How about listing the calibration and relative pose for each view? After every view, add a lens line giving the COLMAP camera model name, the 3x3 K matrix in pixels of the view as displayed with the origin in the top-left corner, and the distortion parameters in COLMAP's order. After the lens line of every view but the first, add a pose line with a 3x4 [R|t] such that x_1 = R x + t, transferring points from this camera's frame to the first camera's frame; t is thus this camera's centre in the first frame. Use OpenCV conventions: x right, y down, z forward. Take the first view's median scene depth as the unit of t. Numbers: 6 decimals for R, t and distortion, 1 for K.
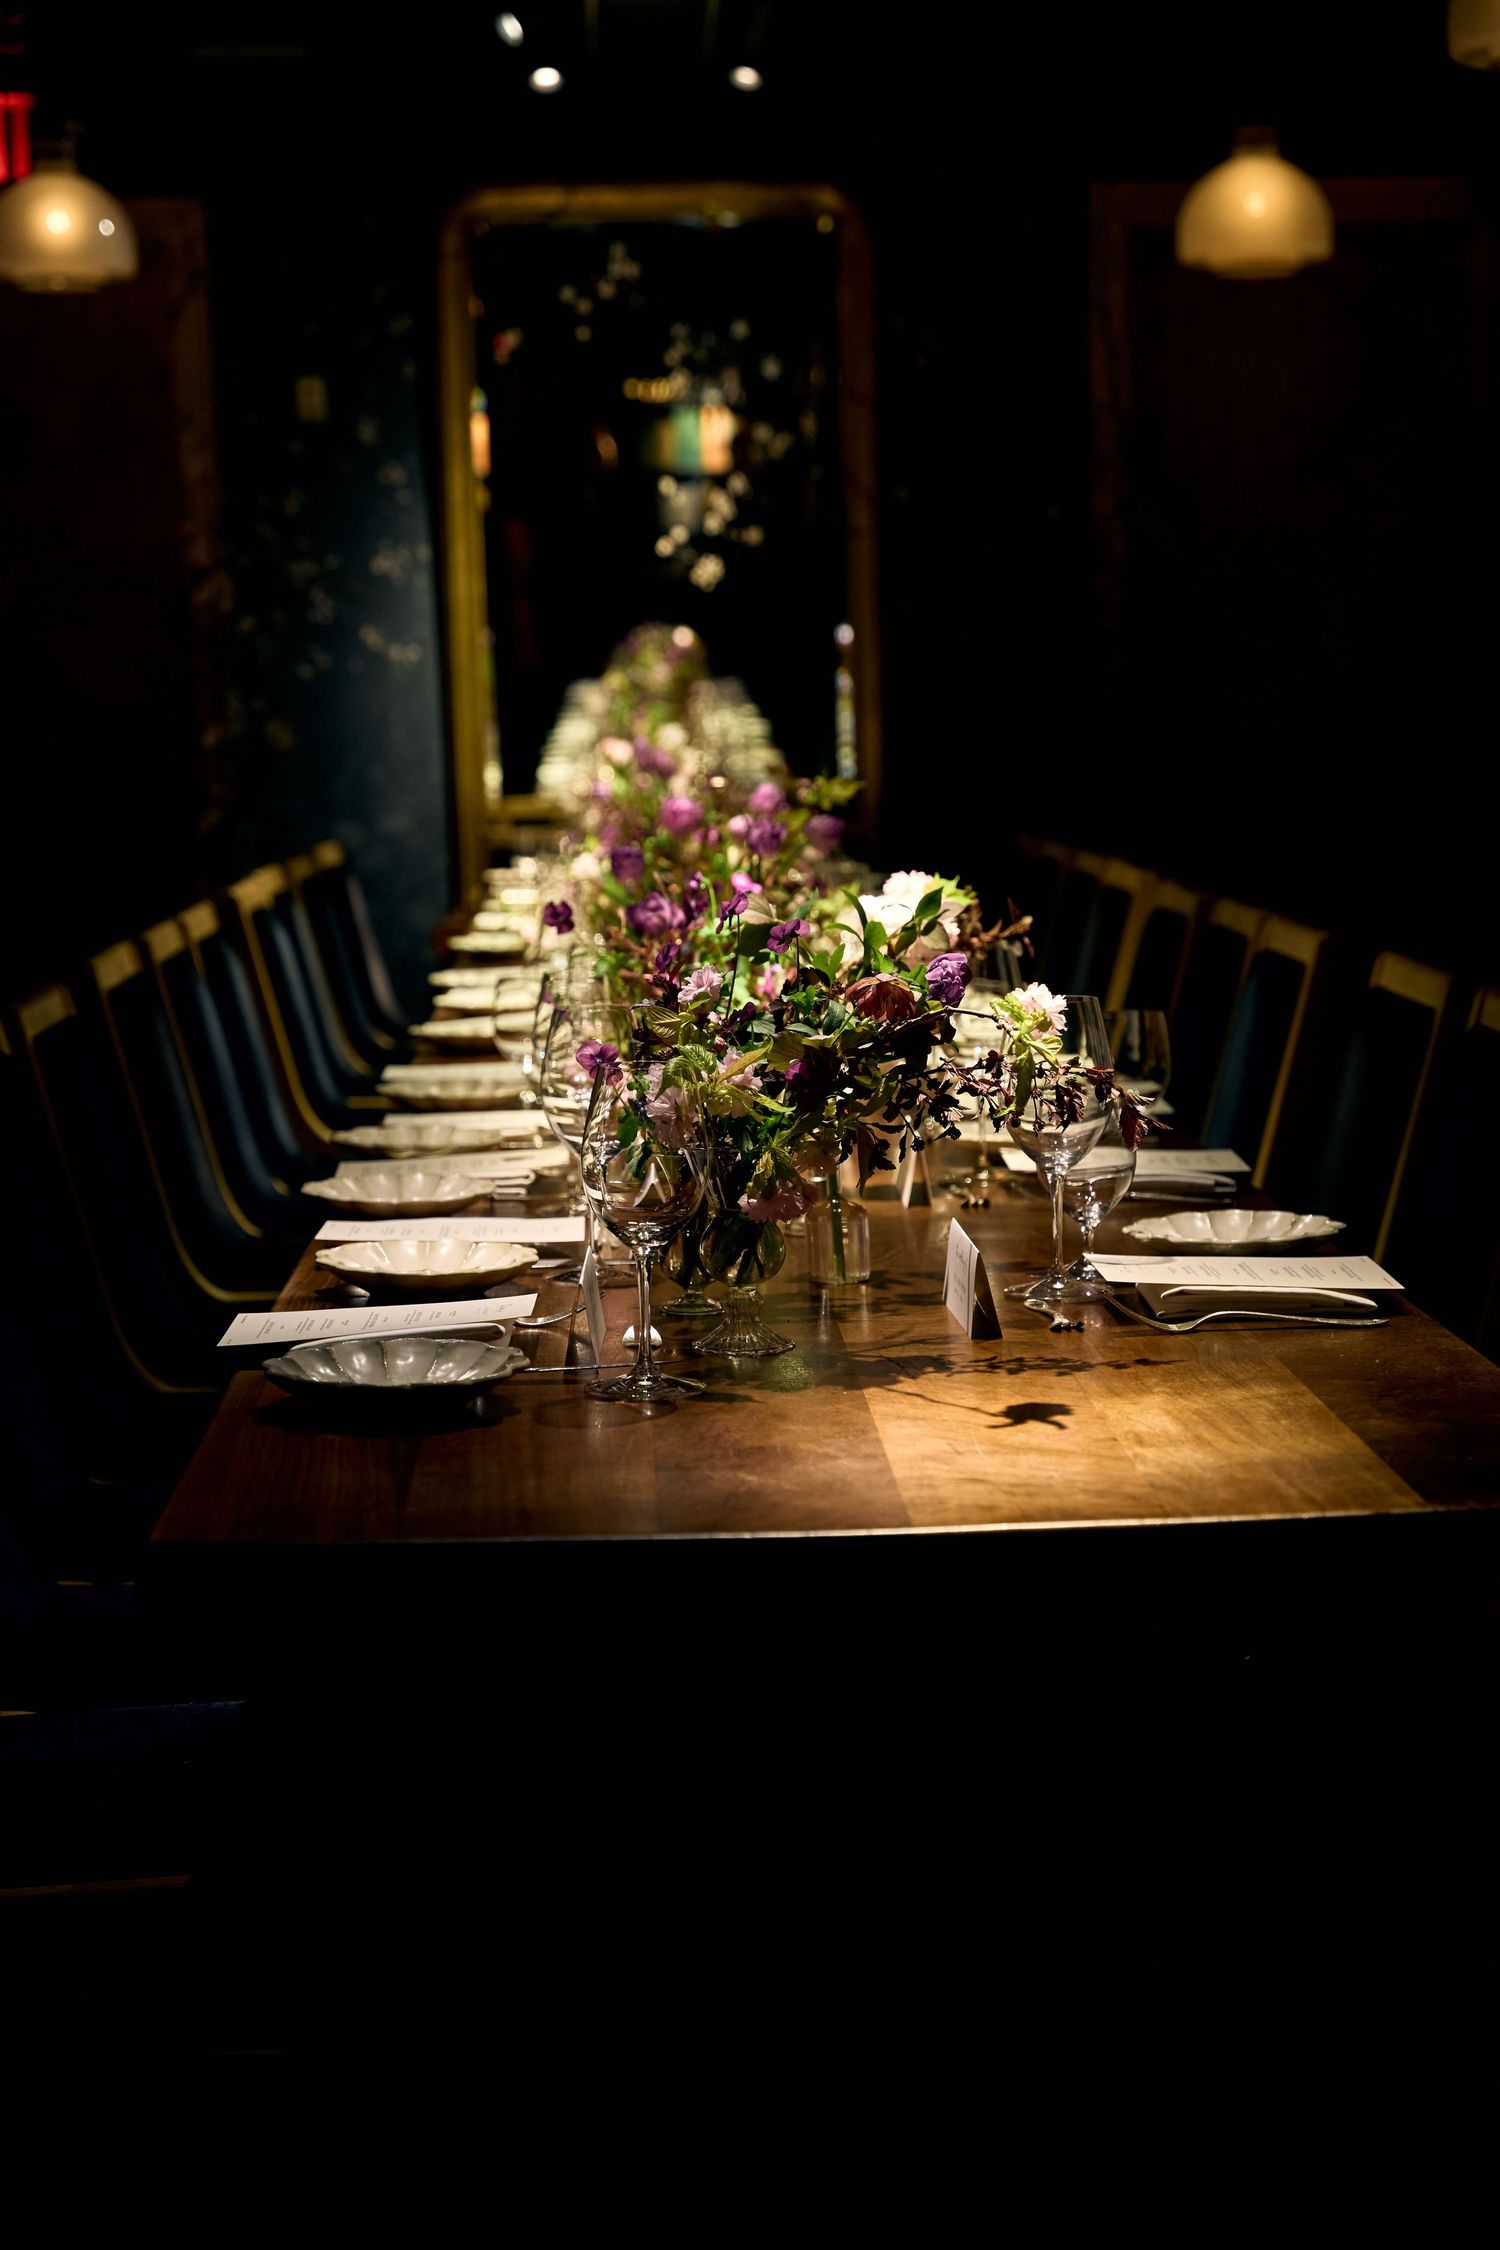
lens RADIAL K [[3789.9, 0, 752.9], [0, 3789.9, 1128.8], [0, 0, 1]] dist [-0.021585, 0.000000]
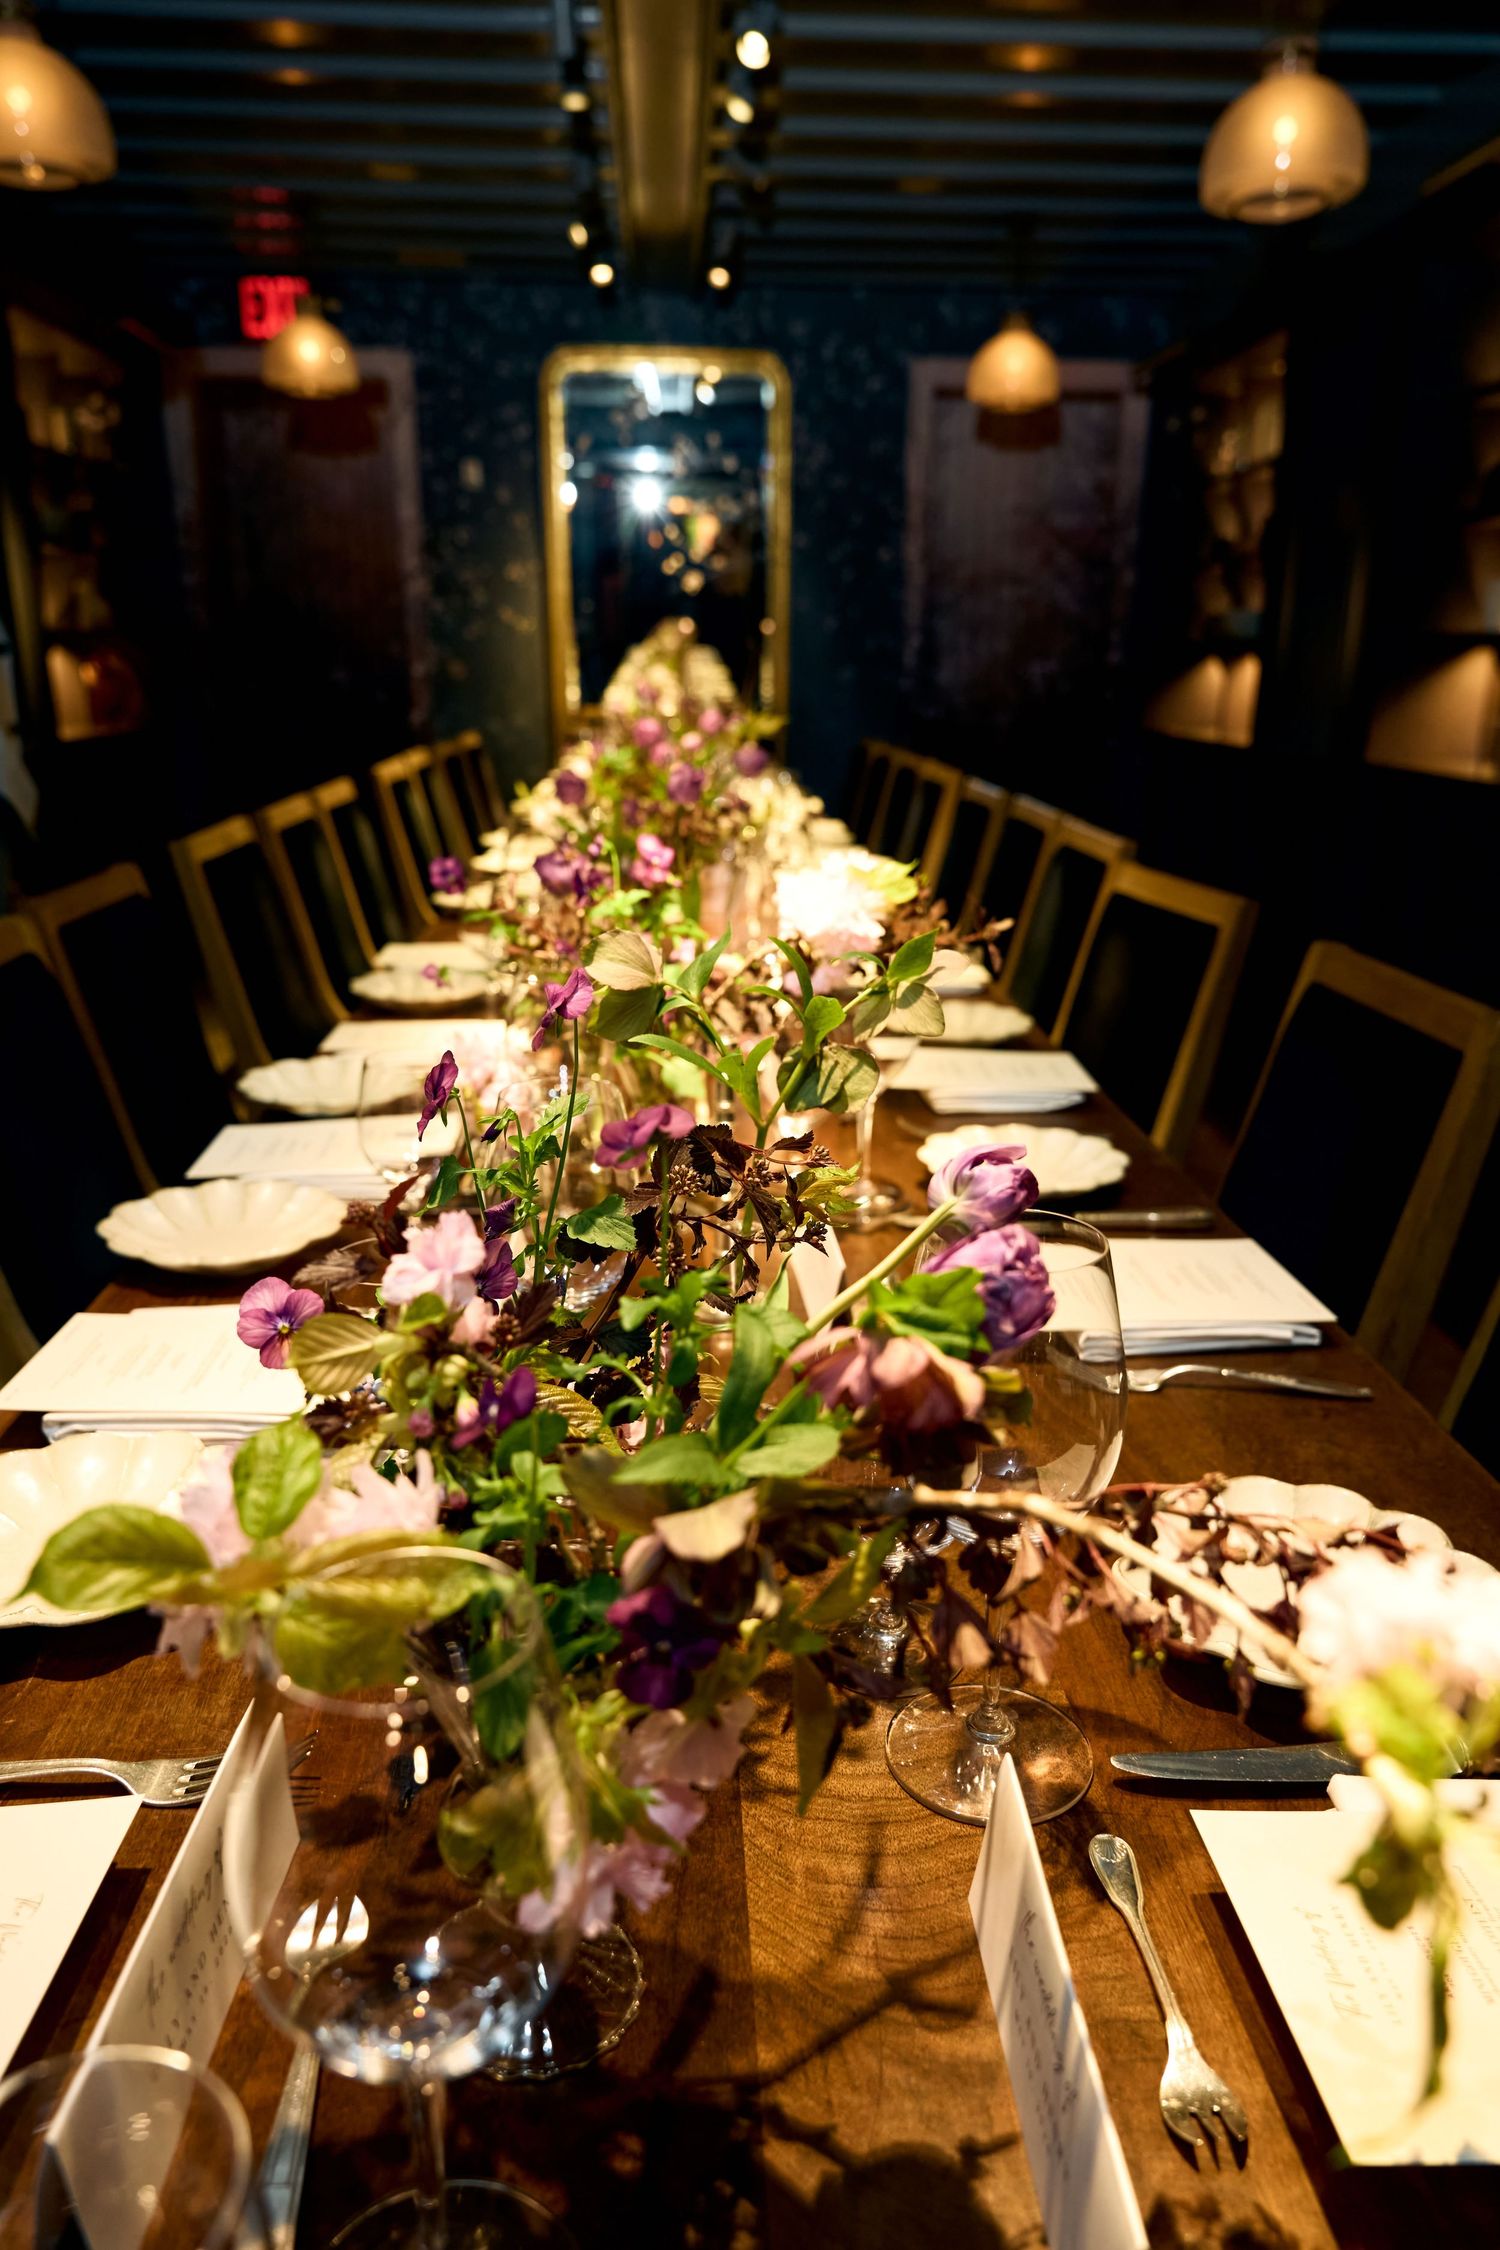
lens RADIAL K [[1540.4, 0, 738.8], [0, 1540.4, 1104.2], [0, 0, 1]] dist [0.002469, 0.002473]
pose [[0.999668, 0.021441, 0.014309, 0.005327], [-0.023518, 0.985891, 0.165725, -0.026411], [-0.010554, -0.166007, 0.986068, 0.259791]]
